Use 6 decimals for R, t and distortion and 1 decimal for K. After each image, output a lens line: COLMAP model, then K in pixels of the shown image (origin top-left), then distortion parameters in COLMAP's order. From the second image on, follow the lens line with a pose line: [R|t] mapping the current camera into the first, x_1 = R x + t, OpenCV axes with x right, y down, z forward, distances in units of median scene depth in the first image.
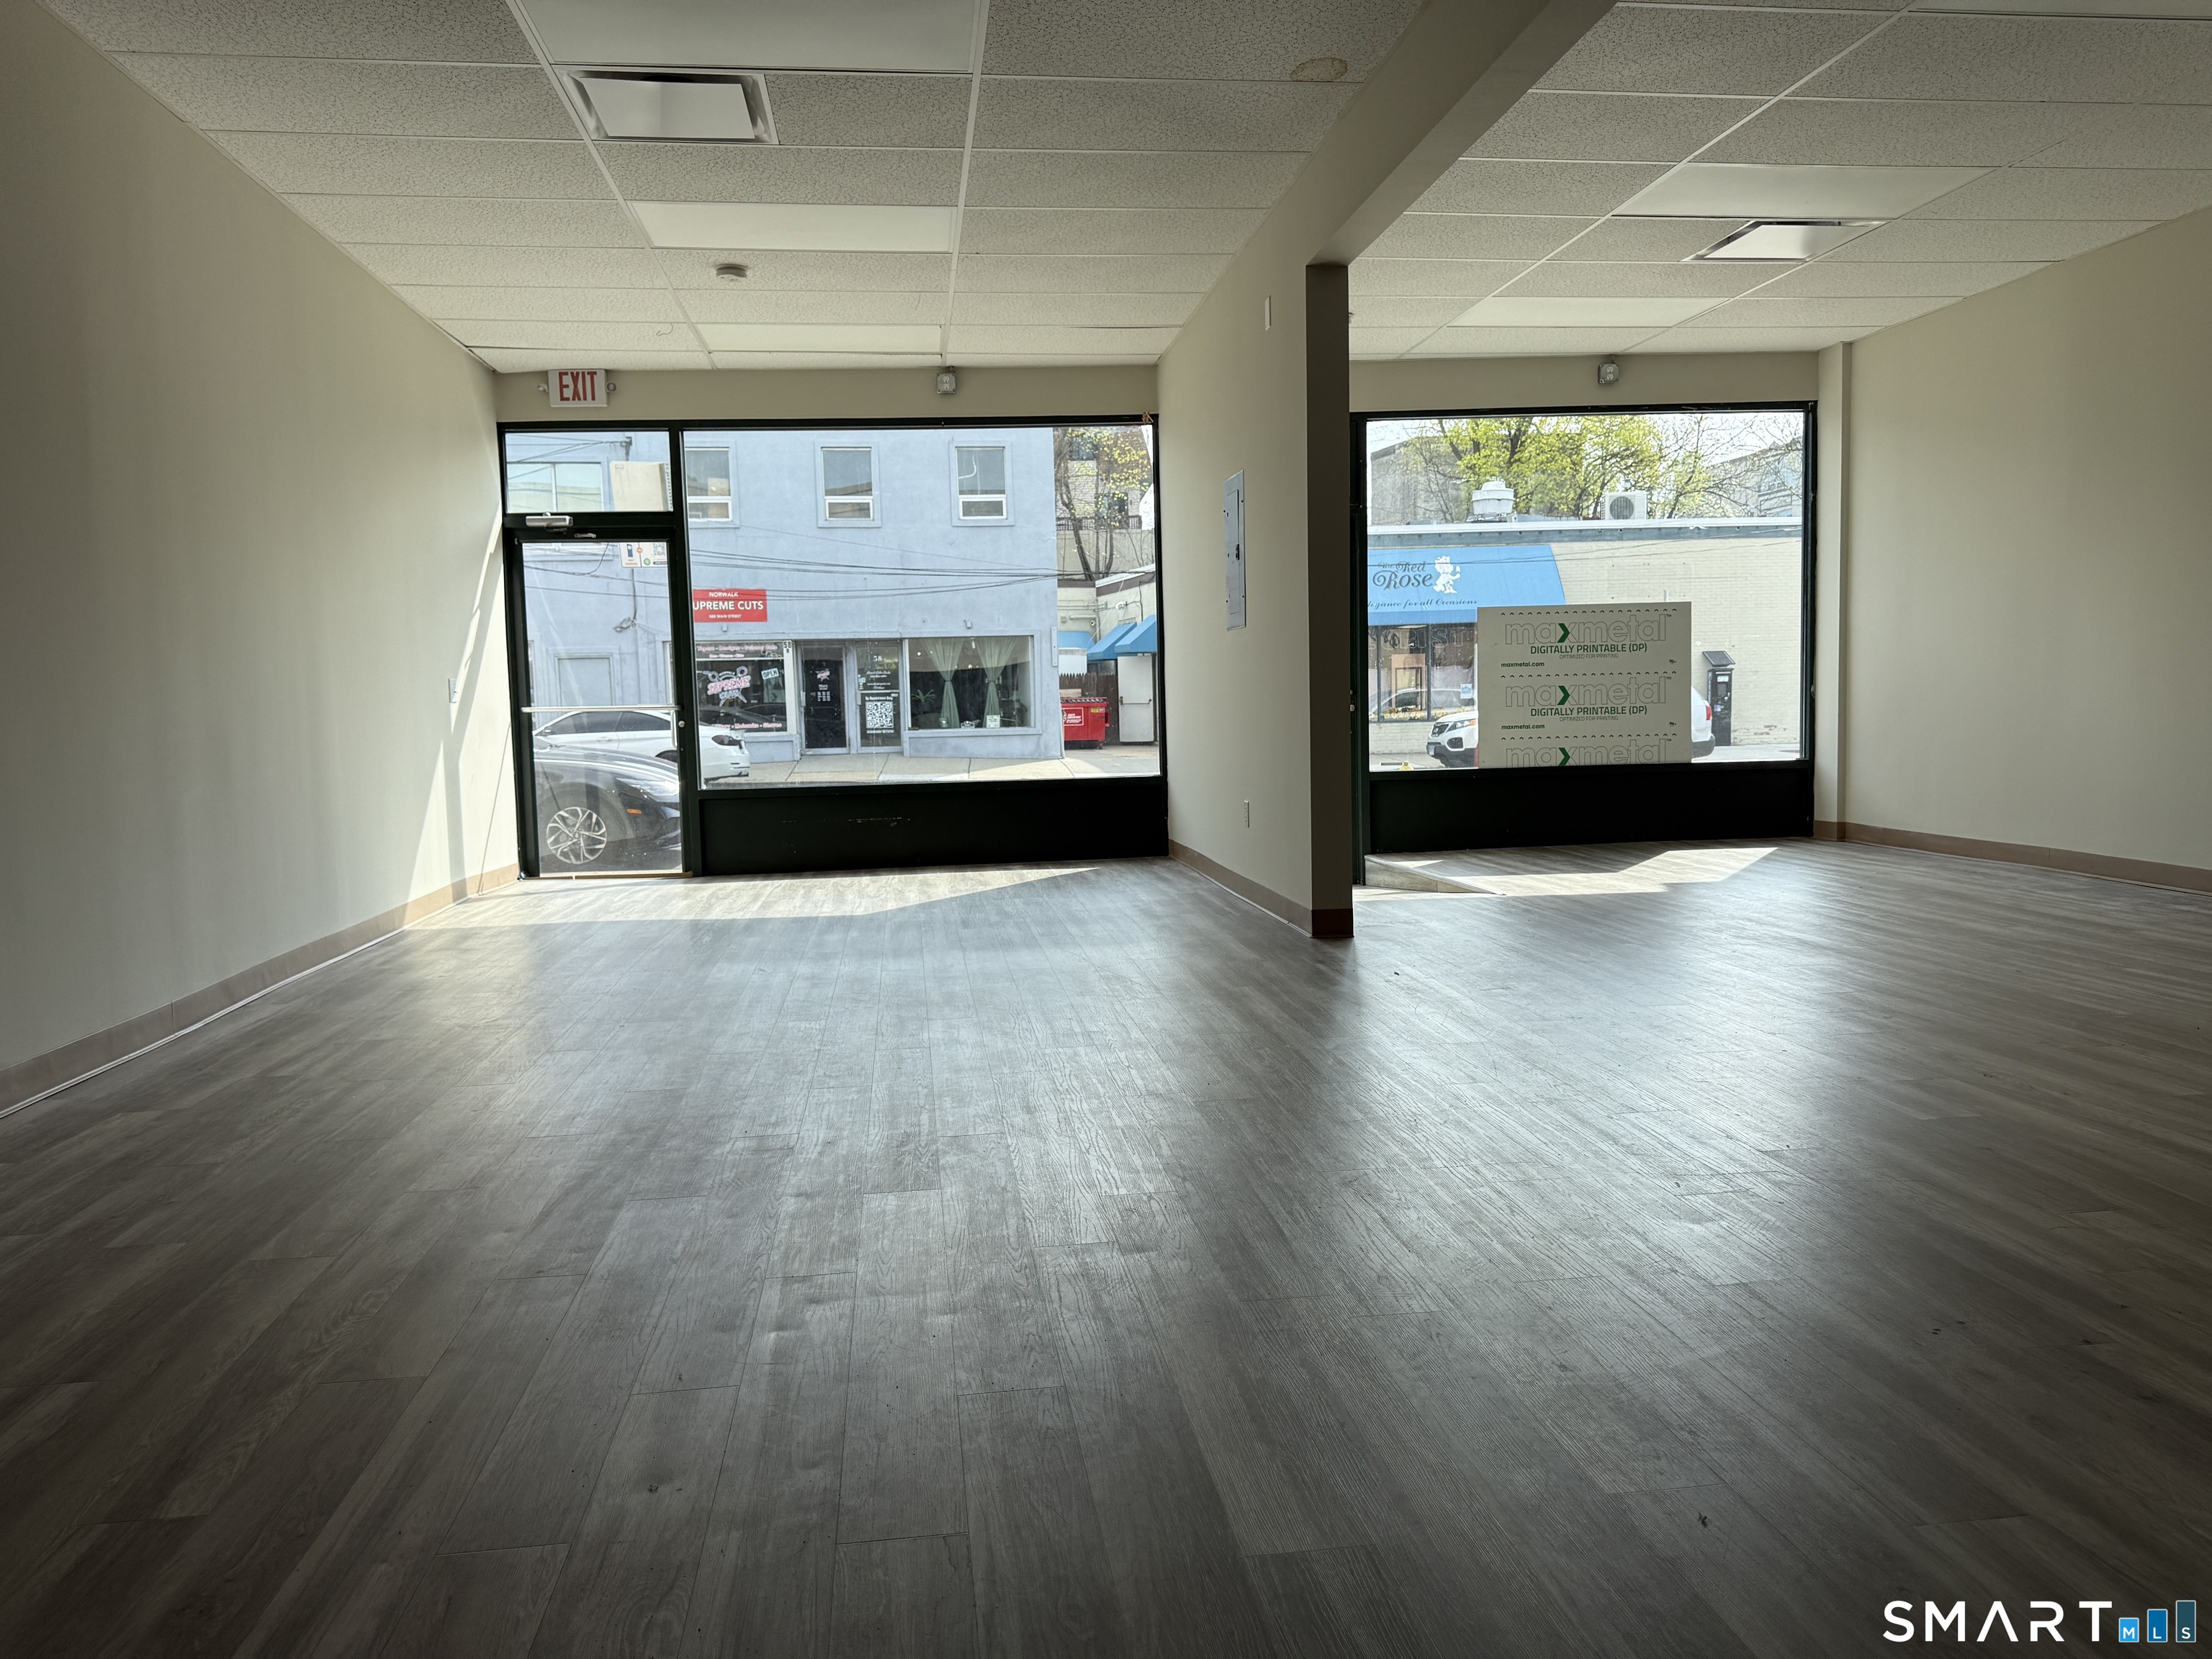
lens RADIAL K [[1523.5, 0, 1106.0], [0, 1523.5, 829.5], [0, 0, 1]] dist [0.154582, -0.341699]
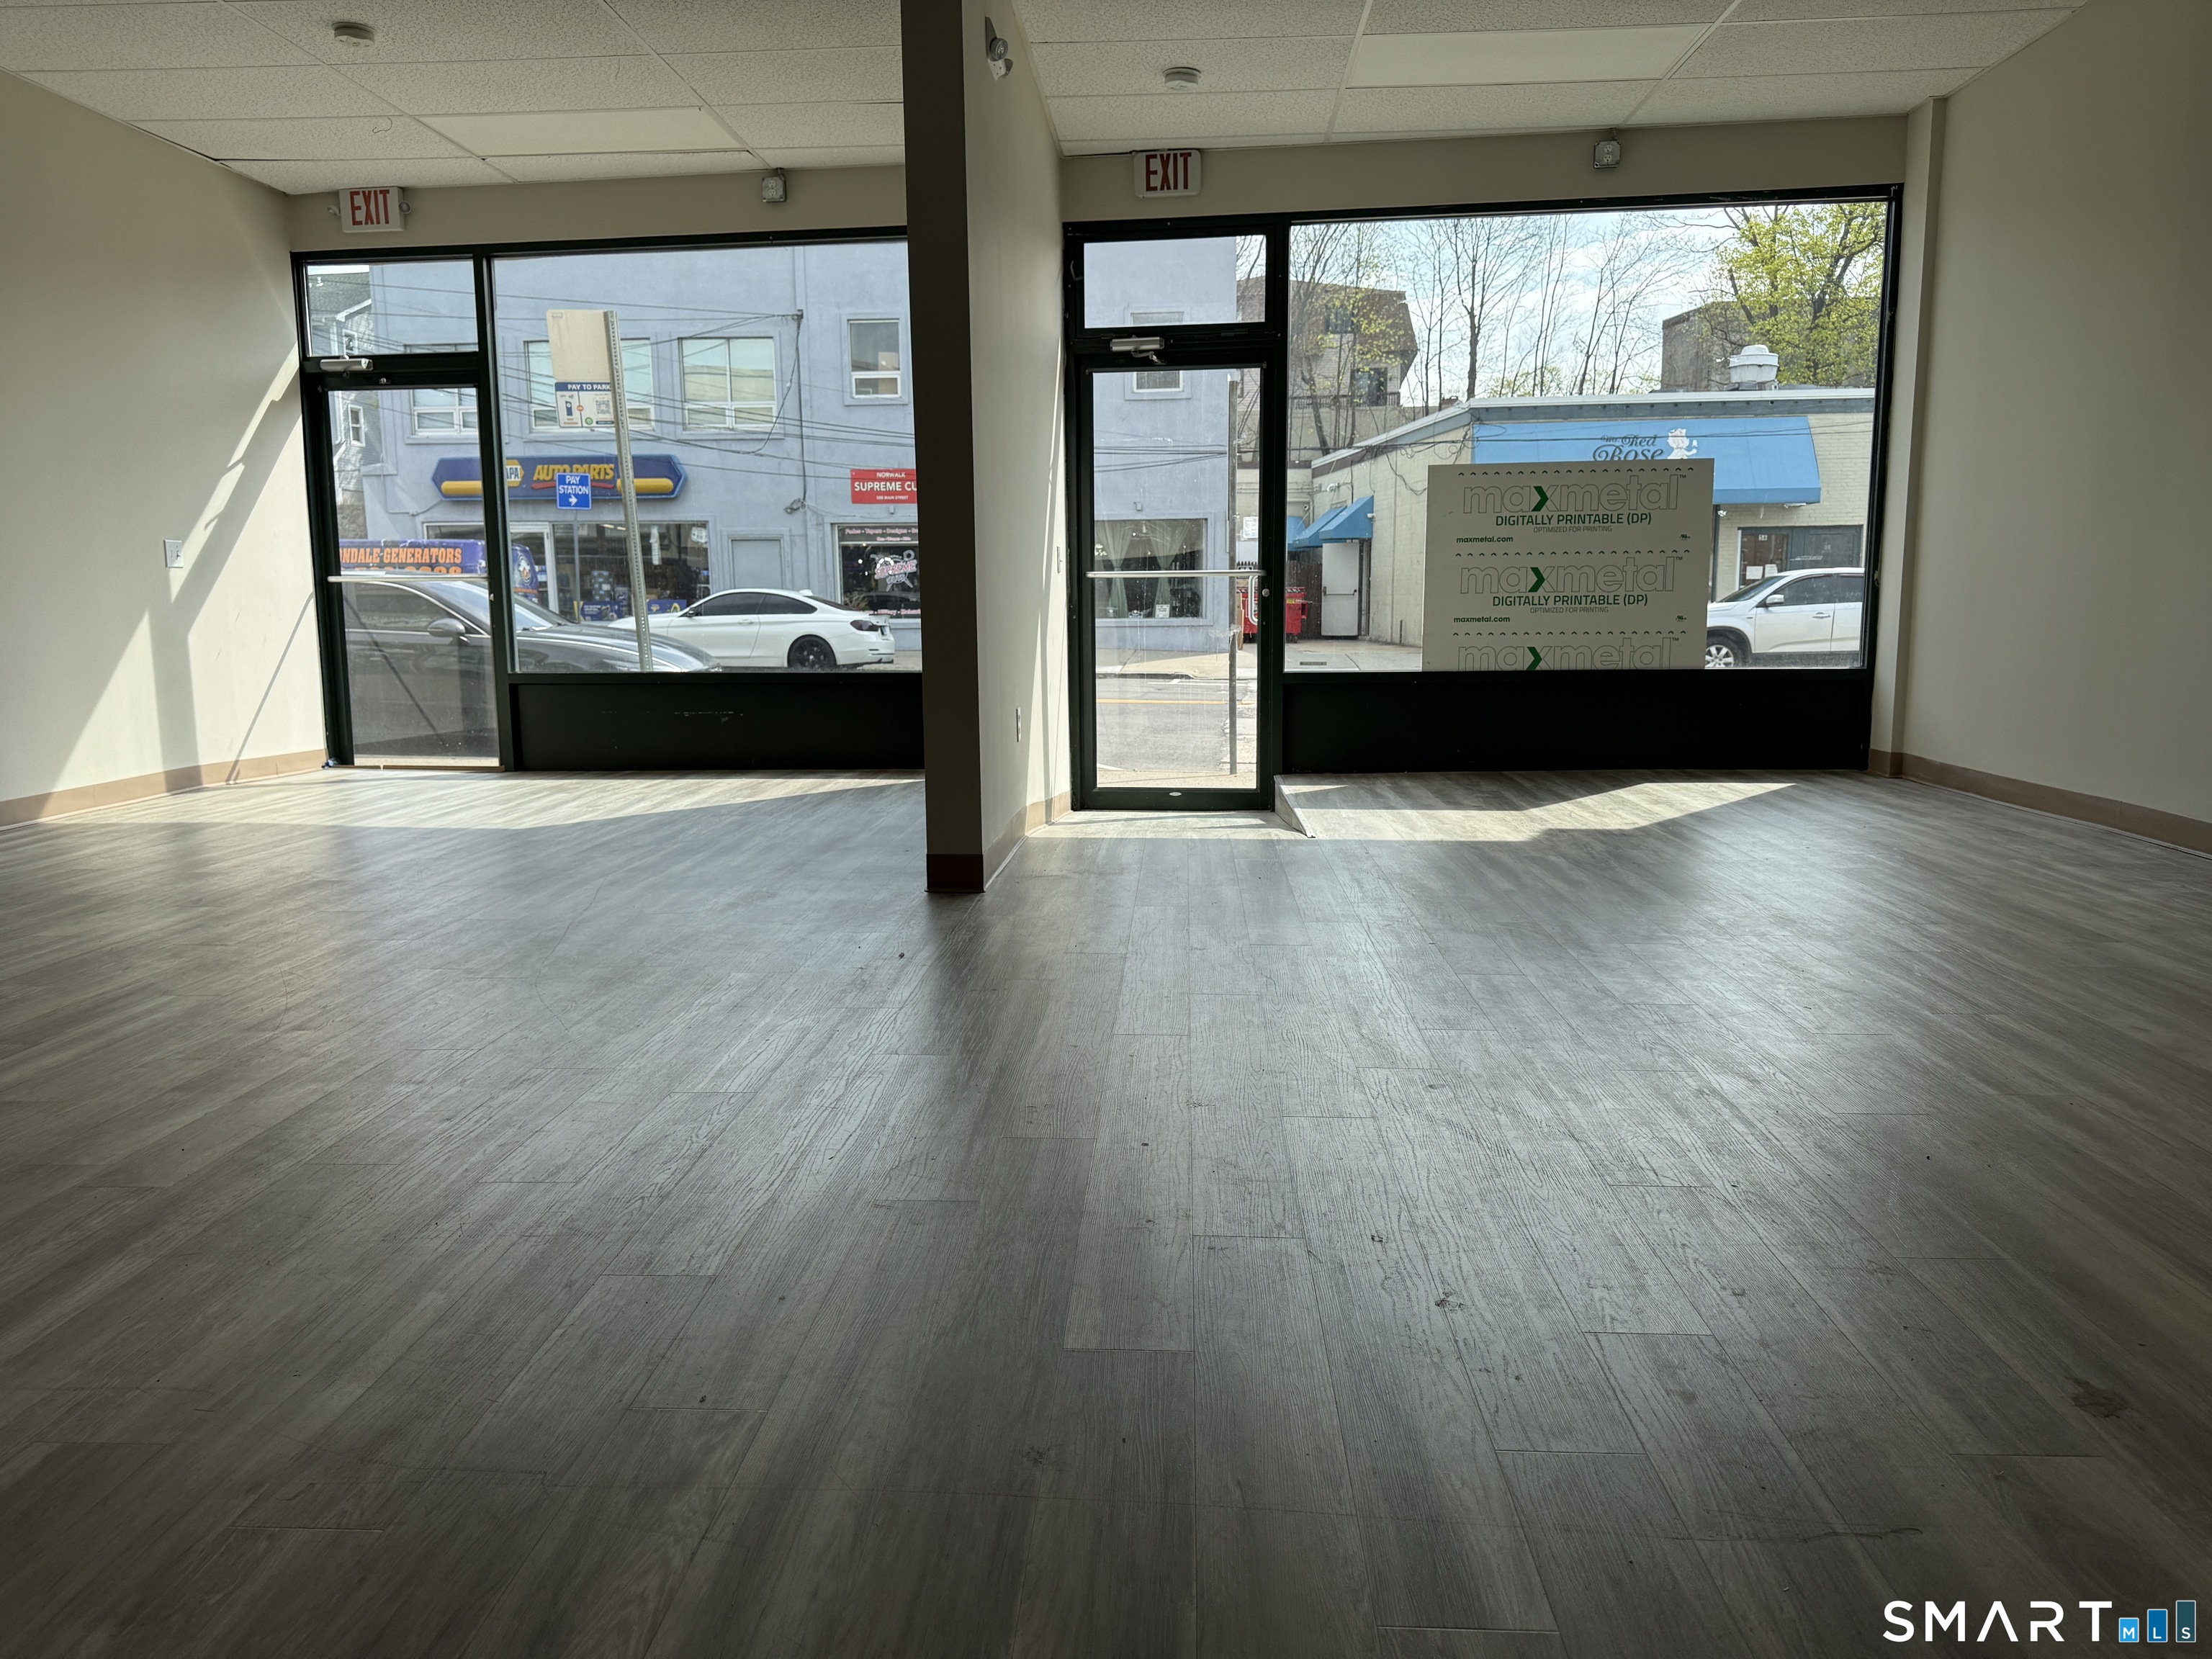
lens RADIAL K [[1538.3, 0, 1106.0], [0, 1538.3, 829.5], [0, 0, 1]] dist [0.089745, -0.143658]
pose [[0.982872, 0.042313, -0.179364, 0.228414], [-0.029989, 0.997034, 0.070875, -0.009561], [0.181831, -0.064282, 0.981227, 0.177426]]
